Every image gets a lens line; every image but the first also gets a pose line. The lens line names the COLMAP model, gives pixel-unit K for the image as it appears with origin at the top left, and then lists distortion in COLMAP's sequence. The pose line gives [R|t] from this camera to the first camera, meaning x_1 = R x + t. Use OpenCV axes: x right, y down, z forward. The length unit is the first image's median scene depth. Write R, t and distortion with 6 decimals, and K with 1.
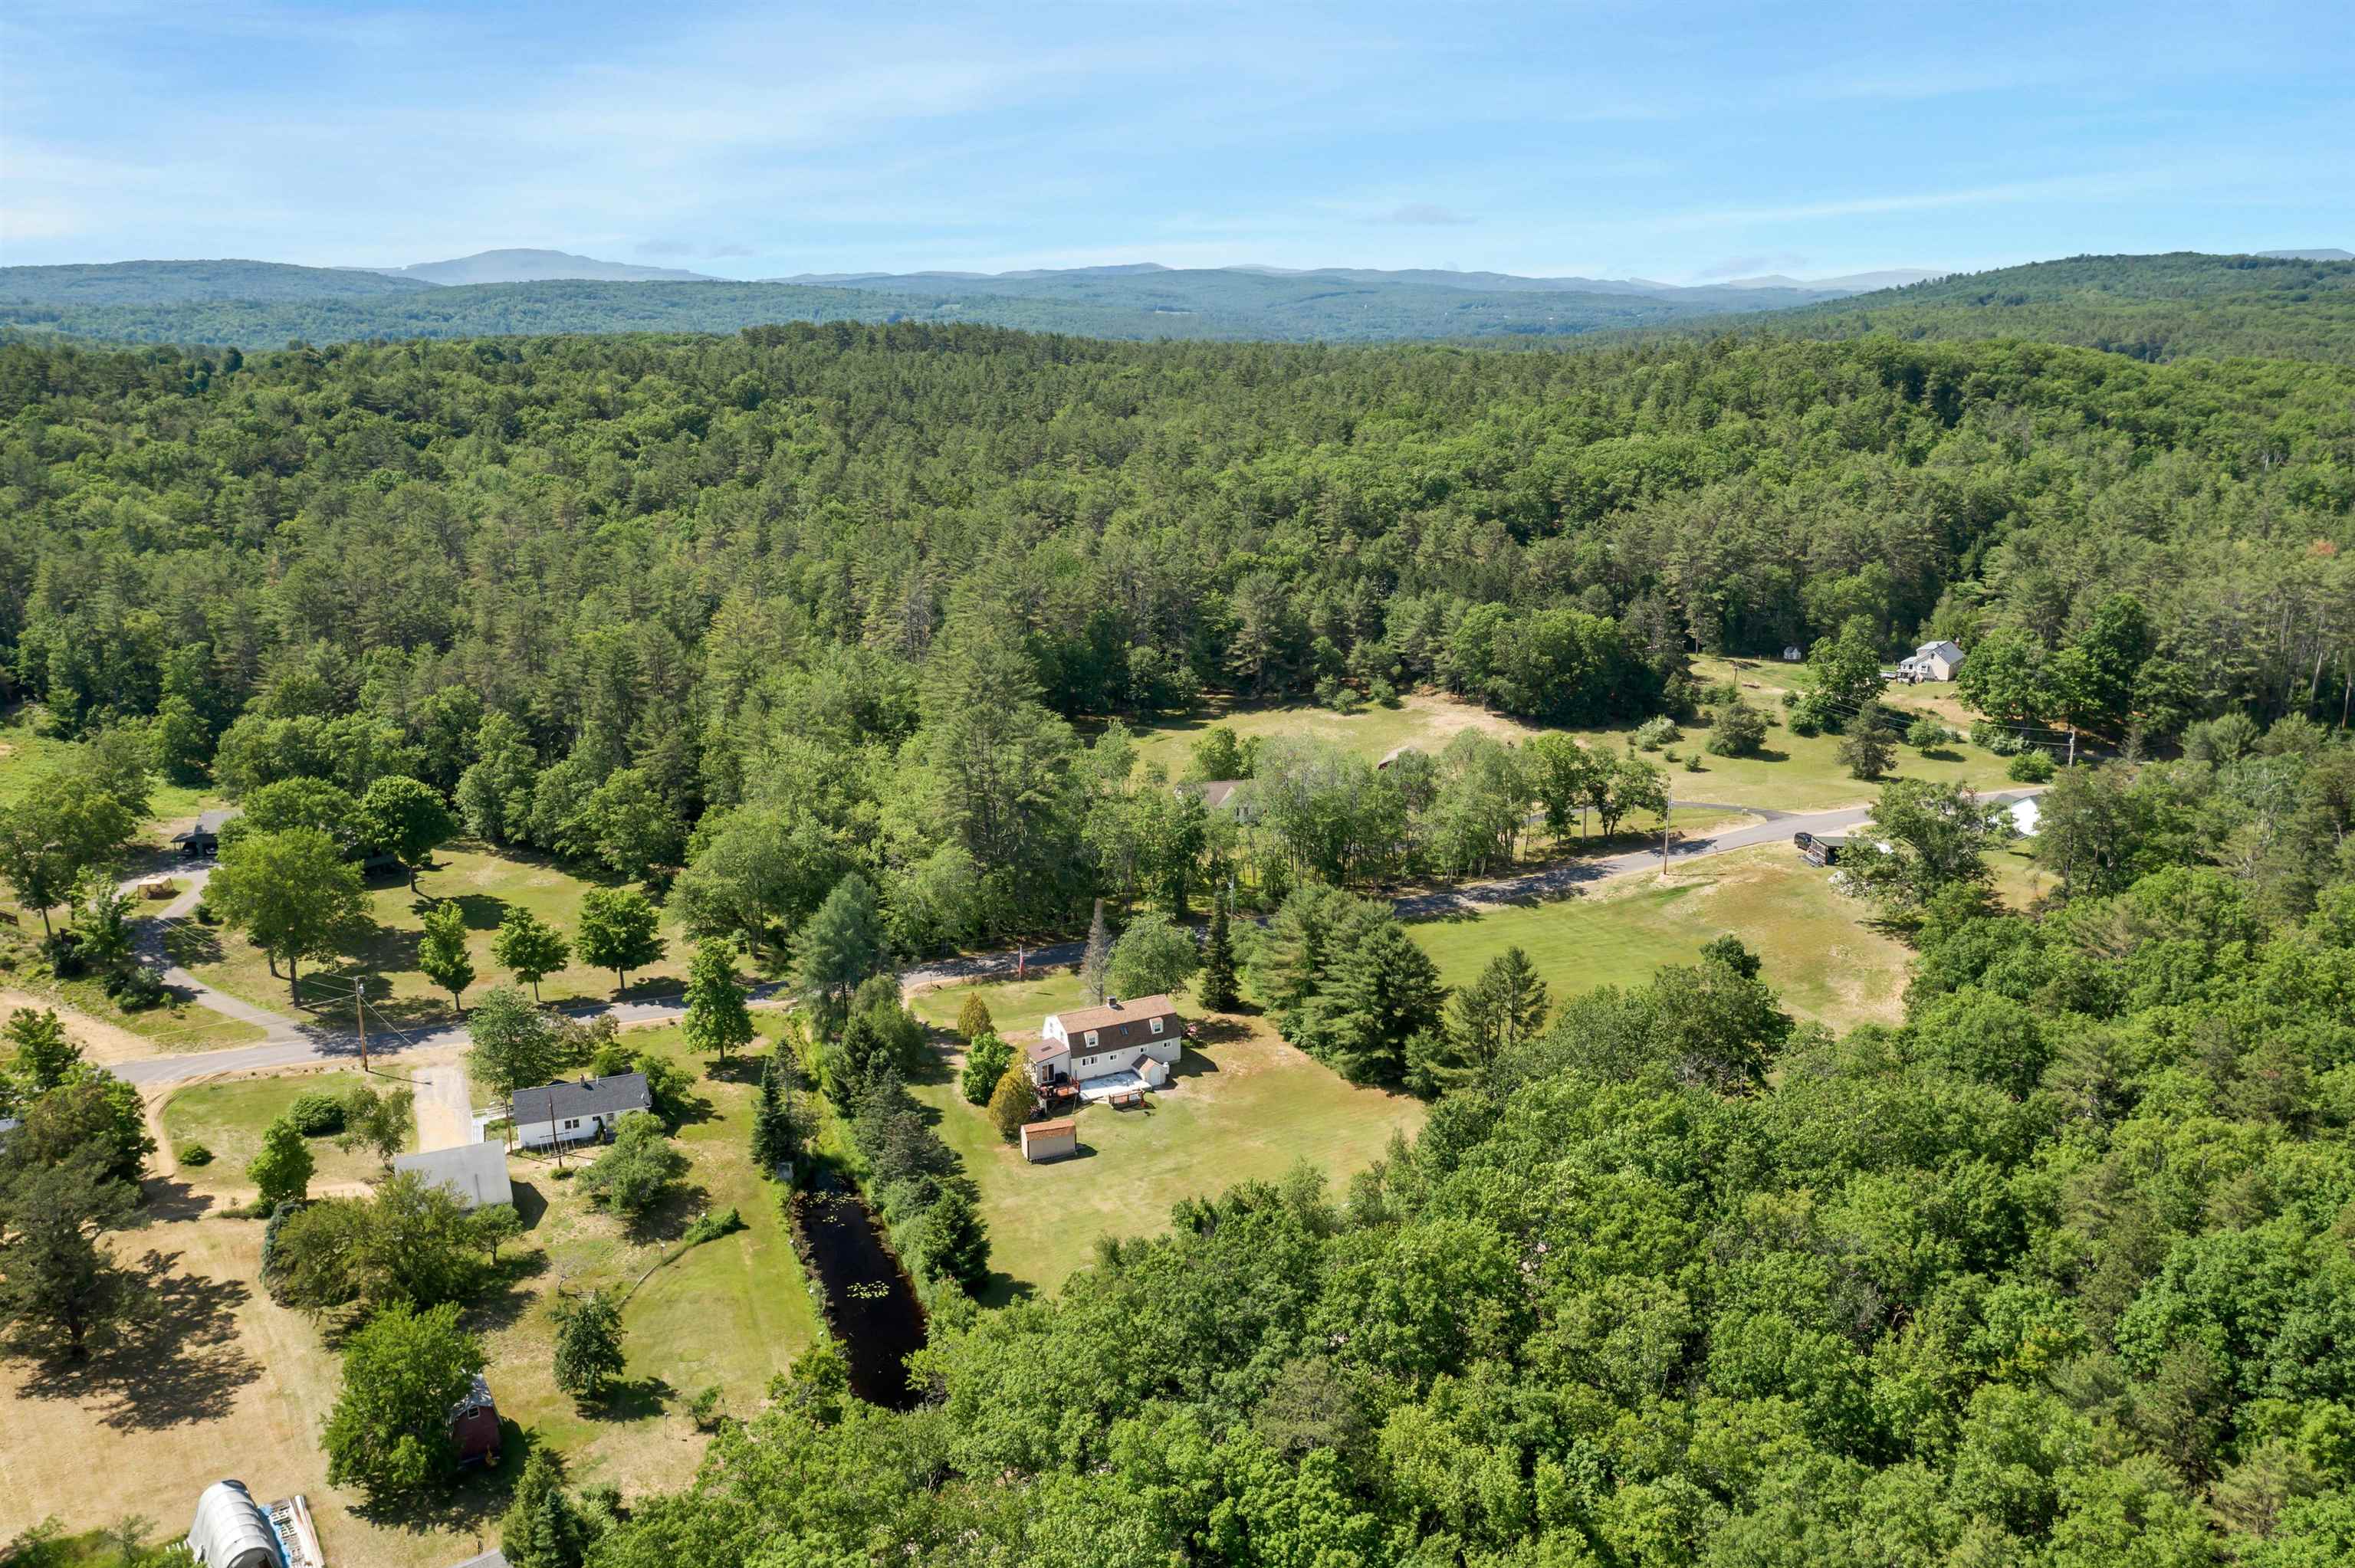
lens RADIAL K [[1856.5, 0, 1188.1], [0, 1856.5, 791.9], [0, 0, 1]] dist [-0.003158, 0.002807]
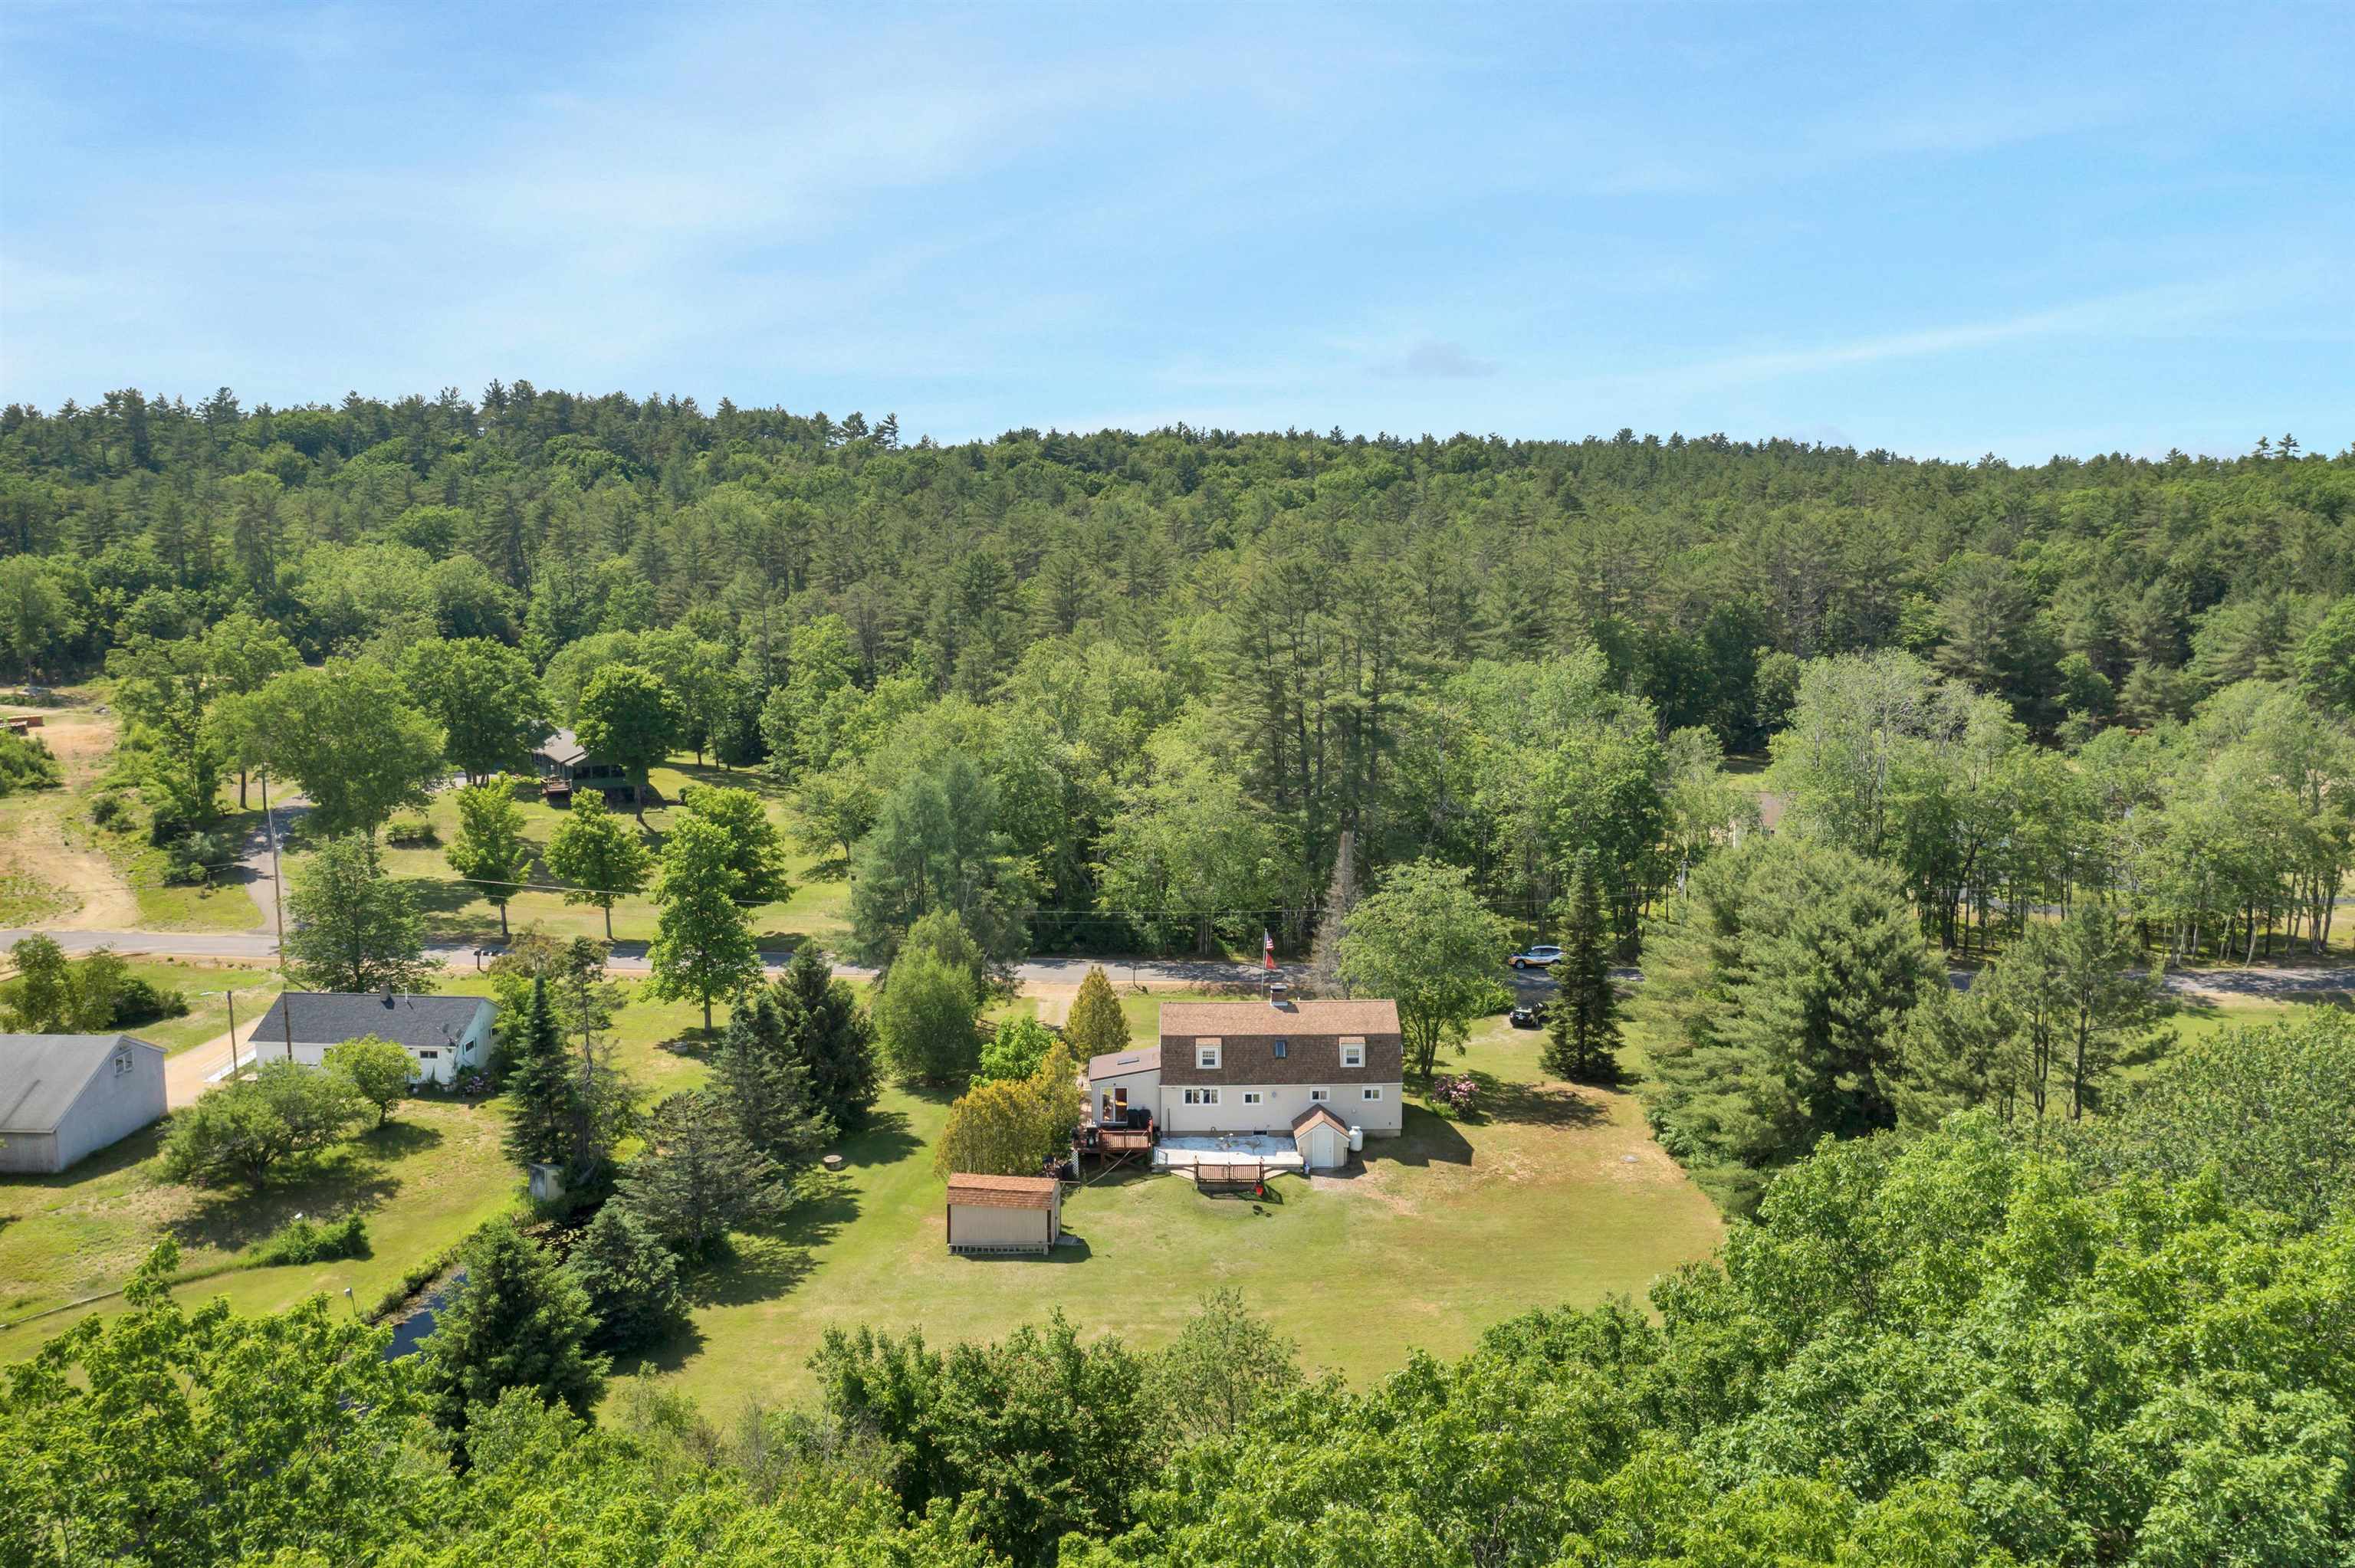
lens RADIAL K [[1856.5, 0, 1177.5], [0, 1856.5, 783.1], [0, 0, 1]] dist [-0.003158, 0.002807]
pose [[0.889953, 0.061819, -0.451844, 0.165496], [-0.114687, 0.989267, -0.090541, 0.106817], [0.441397, 0.132398, 0.887490, 0.534738]]
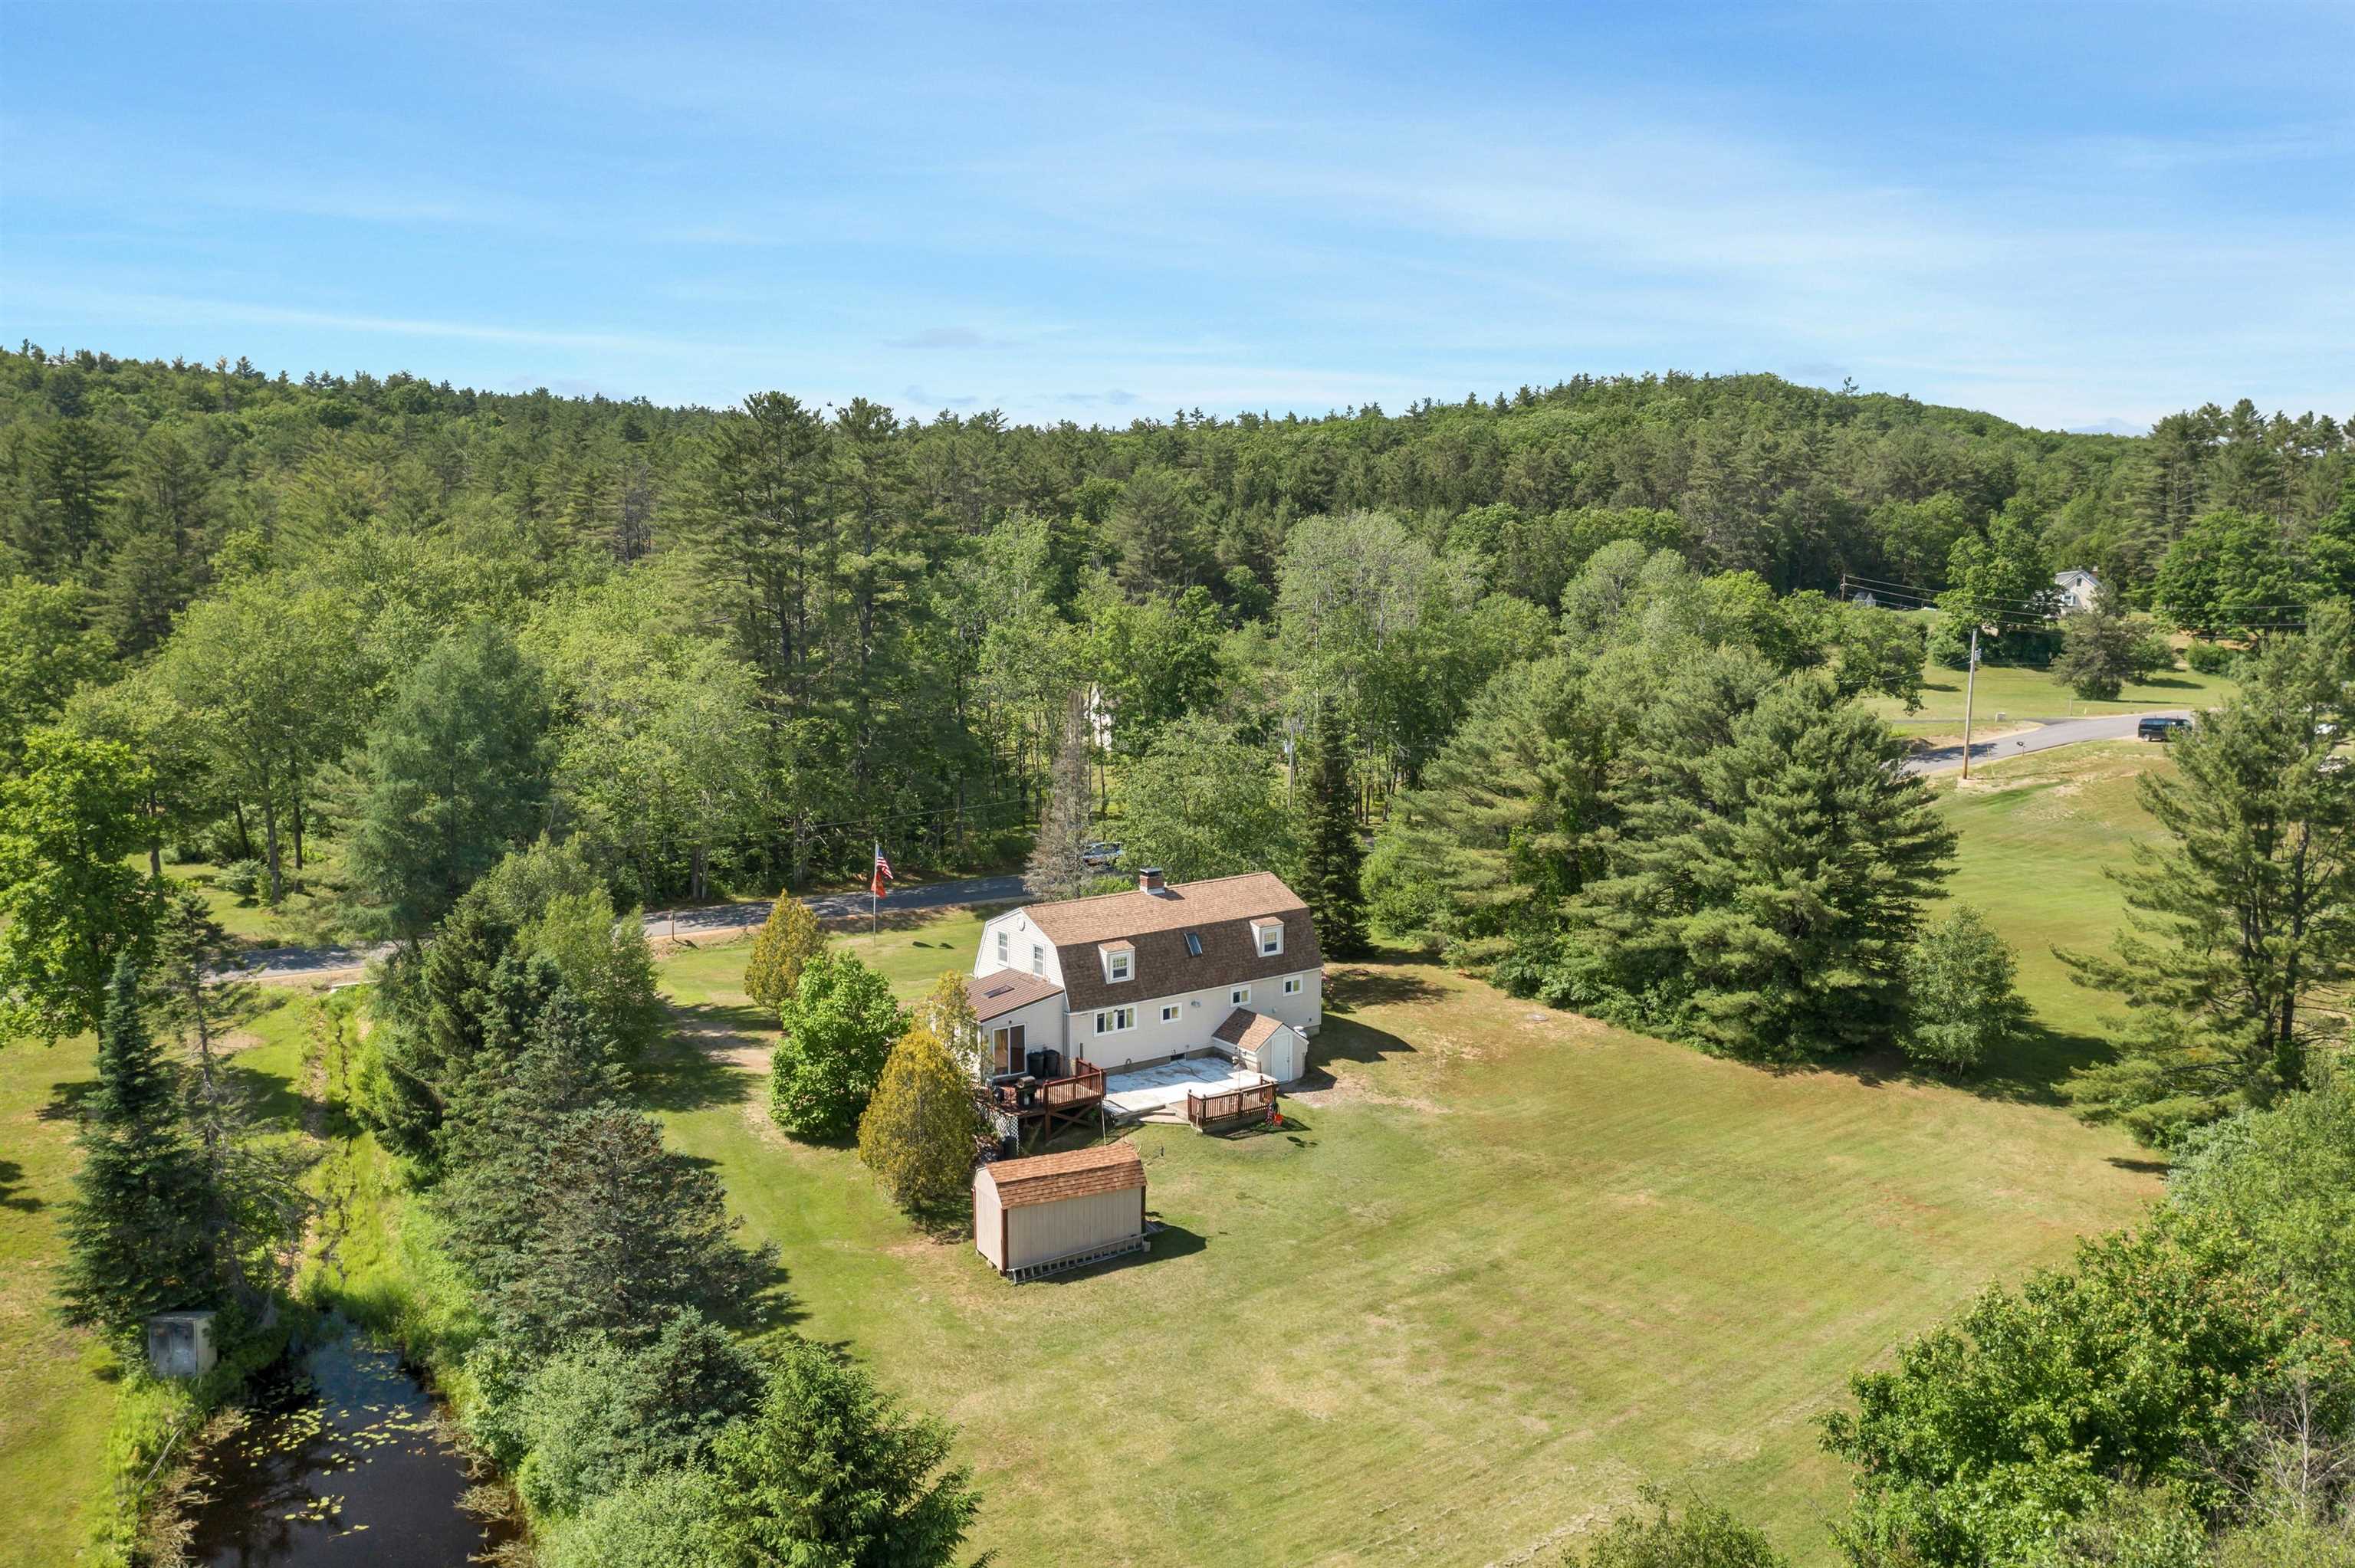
lens RADIAL K [[1856.5, 0, 1186.3], [0, 1856.5, 780.9], [0, 0, 1]] dist [-0.003158, 0.002807]
pose [[0.989340, -0.011605, 0.145163, -0.092956], [0.028478, 0.992991, -0.114706, 0.140269], [-0.142815, 0.117617, 0.982736, 0.619627]]
